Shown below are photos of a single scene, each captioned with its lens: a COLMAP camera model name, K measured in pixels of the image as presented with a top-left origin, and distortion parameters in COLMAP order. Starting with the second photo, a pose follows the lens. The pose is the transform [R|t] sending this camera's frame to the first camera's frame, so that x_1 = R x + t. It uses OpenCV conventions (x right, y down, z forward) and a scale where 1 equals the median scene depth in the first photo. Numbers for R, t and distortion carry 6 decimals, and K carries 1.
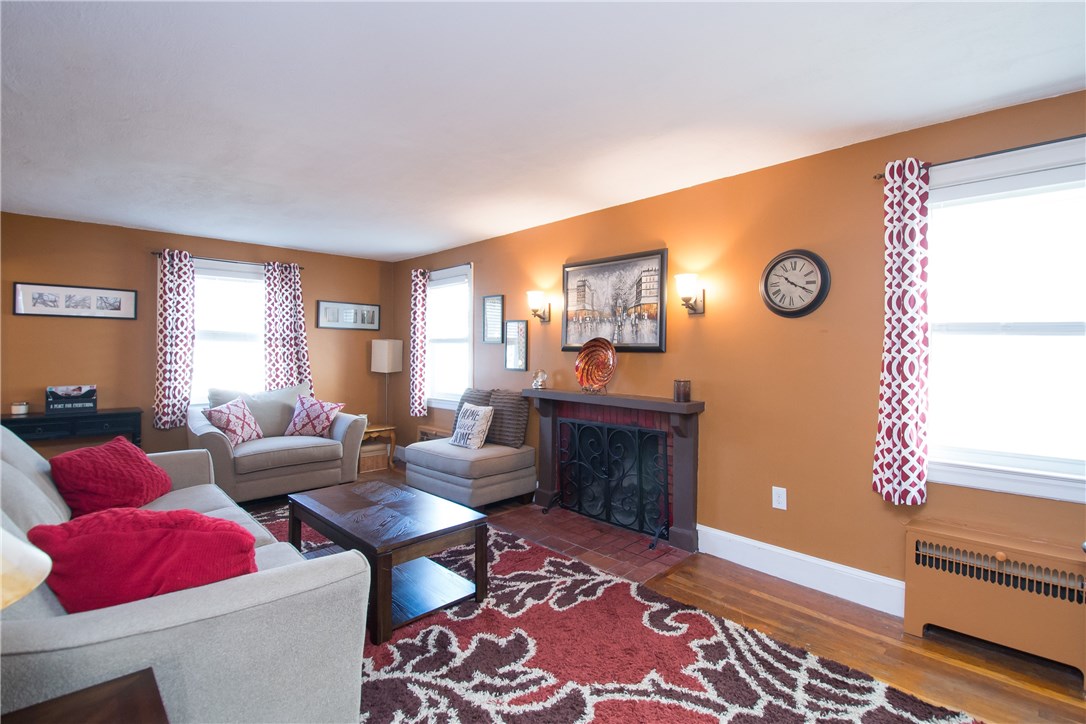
lens RADIAL K [[512.1, 0, 541.5], [0, 512.1, 345.9], [0, 0, 1]] dist [-0.001521, -0.000384]
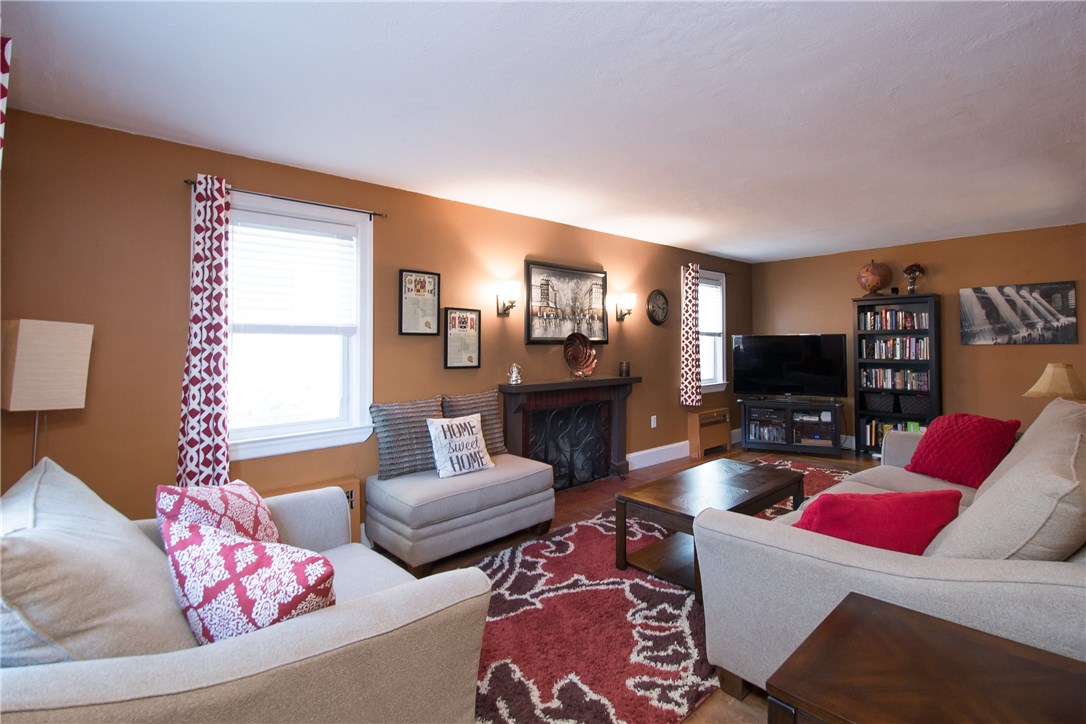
lens RADIAL K [[512.1, 0, 541.5], [0, 512.1, 345.9], [0, 0, 1]] dist [-0.001521, -0.000384]
pose [[0.035550, -0.006587, 0.999346, -1.079570], [0.004204, 0.999970, 0.006442, 0.006657], [-0.999359, 0.003972, 0.035577, 1.033220]]
